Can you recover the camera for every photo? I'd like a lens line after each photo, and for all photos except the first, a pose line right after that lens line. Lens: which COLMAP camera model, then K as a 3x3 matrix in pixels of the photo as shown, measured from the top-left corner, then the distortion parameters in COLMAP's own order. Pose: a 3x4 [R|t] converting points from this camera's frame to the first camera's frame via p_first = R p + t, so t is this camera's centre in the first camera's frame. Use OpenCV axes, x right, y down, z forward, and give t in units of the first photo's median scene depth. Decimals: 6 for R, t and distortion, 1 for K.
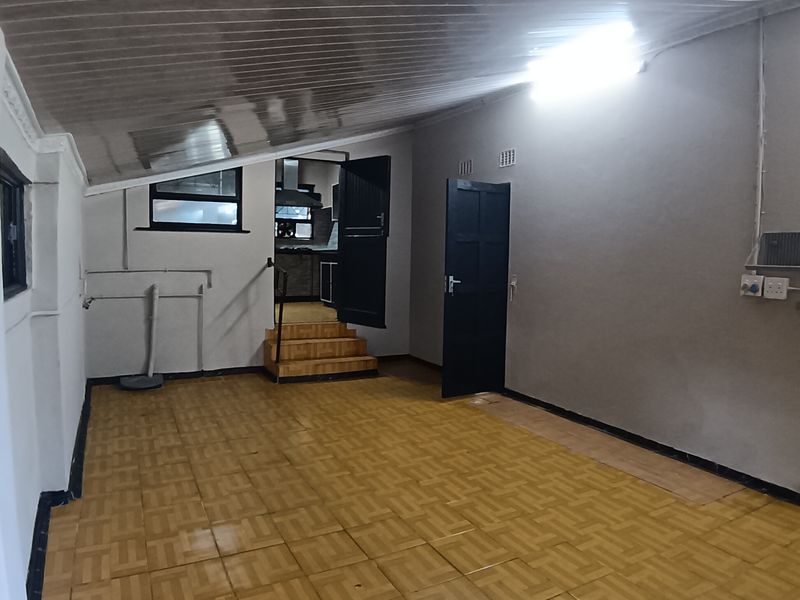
lens RADIAL K [[536.0, 0, 403.3], [0, 536.0, 300.9], [0, 0, 1]] dist [-0.088979, 0.004812]
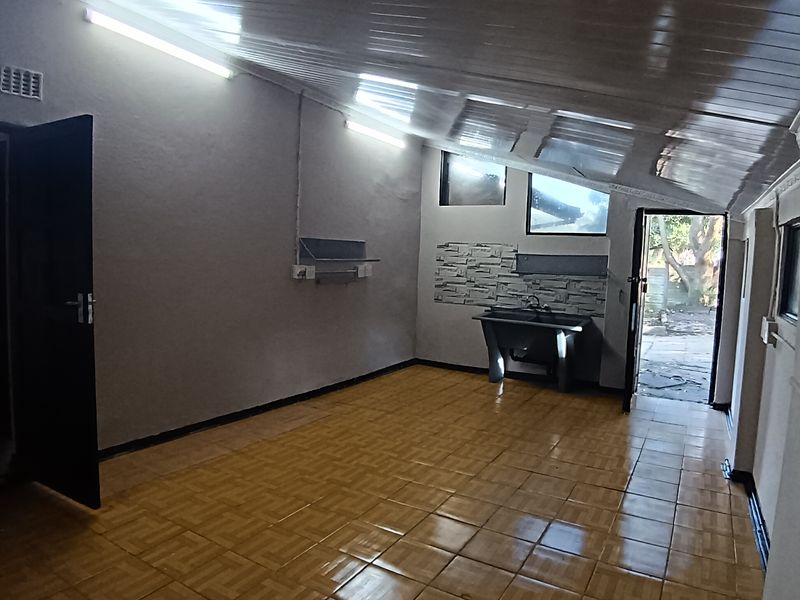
lens RADIAL K [[536.0, 0, 403.4], [0, 536.0, 297.4], [0, 0, 1]] dist [-0.088979, 0.004812]
pose [[-0.513402, -0.106183, 0.851553, -0.786429], [0.026514, 0.989879, 0.139417, -0.156953], [-0.857738, 0.094156, -0.505391, 1.450188]]
